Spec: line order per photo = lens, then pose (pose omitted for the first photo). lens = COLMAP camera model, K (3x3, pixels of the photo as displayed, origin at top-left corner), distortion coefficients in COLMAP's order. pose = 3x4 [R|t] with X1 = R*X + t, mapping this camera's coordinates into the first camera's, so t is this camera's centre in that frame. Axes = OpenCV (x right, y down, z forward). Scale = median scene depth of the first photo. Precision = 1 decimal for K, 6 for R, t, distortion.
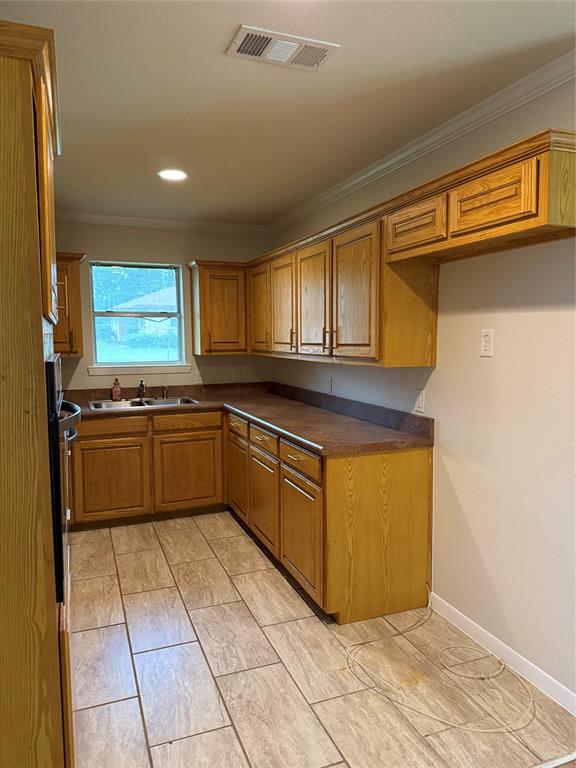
lens RADIAL K [[551.5, 0, 293.1], [0, 551.5, 372.9], [0, 0, 1]] dist [0.051198, -0.062848]
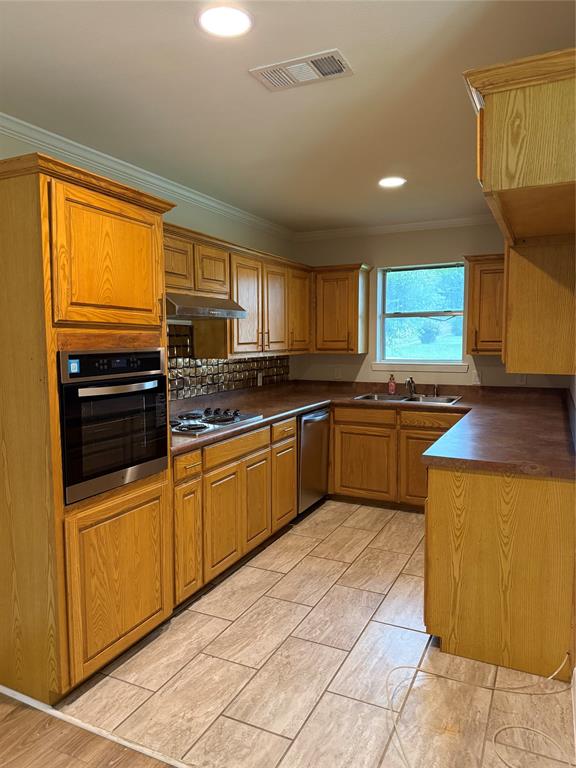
lens RADIAL K [[551.5, 0, 283.9], [0, 551.5, 376.7], [0, 0, 1]] dist [0.051198, -0.062848]
pose [[0.670925, 0.058584, -0.739208, 0.434561], [-0.051160, 0.998156, 0.032672, -0.011947], [0.739759, 0.015898, 0.672685, 0.142584]]
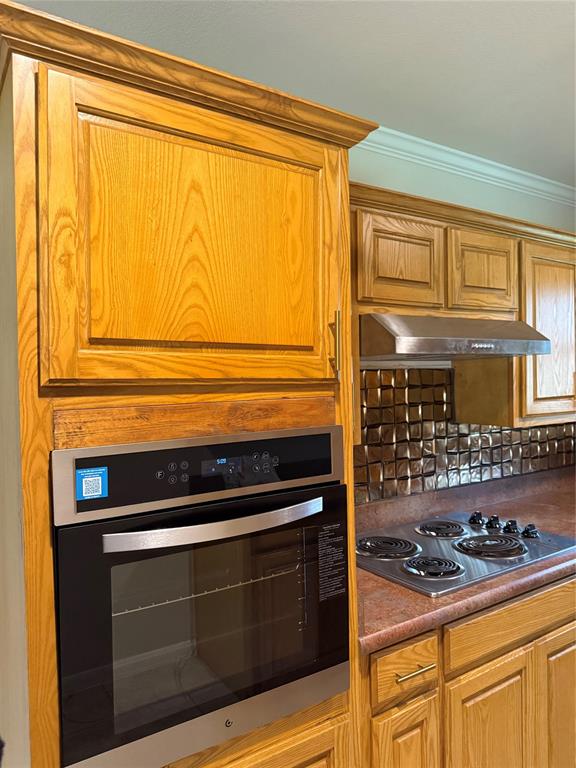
lens RADIAL K [[551.5, 0, 282.0], [0, 551.5, 386.0], [0, 0, 1]] dist [0.051198, -0.062848]
pose [[0.193803, 0.022428, -0.980784, 0.113340], [-0.049091, 0.998708, 0.013138, -0.045823], [0.979811, 0.045602, 0.194654, 0.412416]]
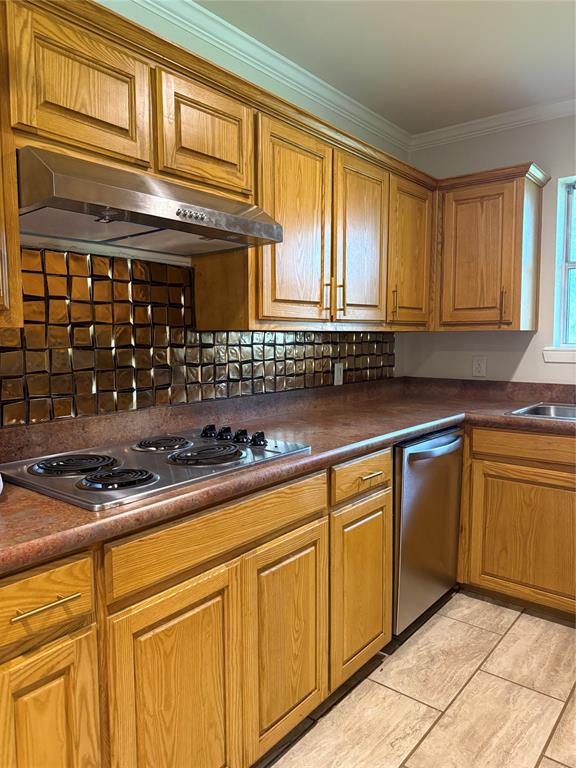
lens RADIAL K [[551.5, 0, 286.4], [0, 551.5, 383.5], [0, 0, 1]] dist [0.051198, -0.062848]
pose [[0.484208, 0.080326, -0.871258, 0.059602], [-0.059437, 0.996496, 0.058840, 0.012403], [0.872932, 0.023294, 0.487286, 0.548167]]
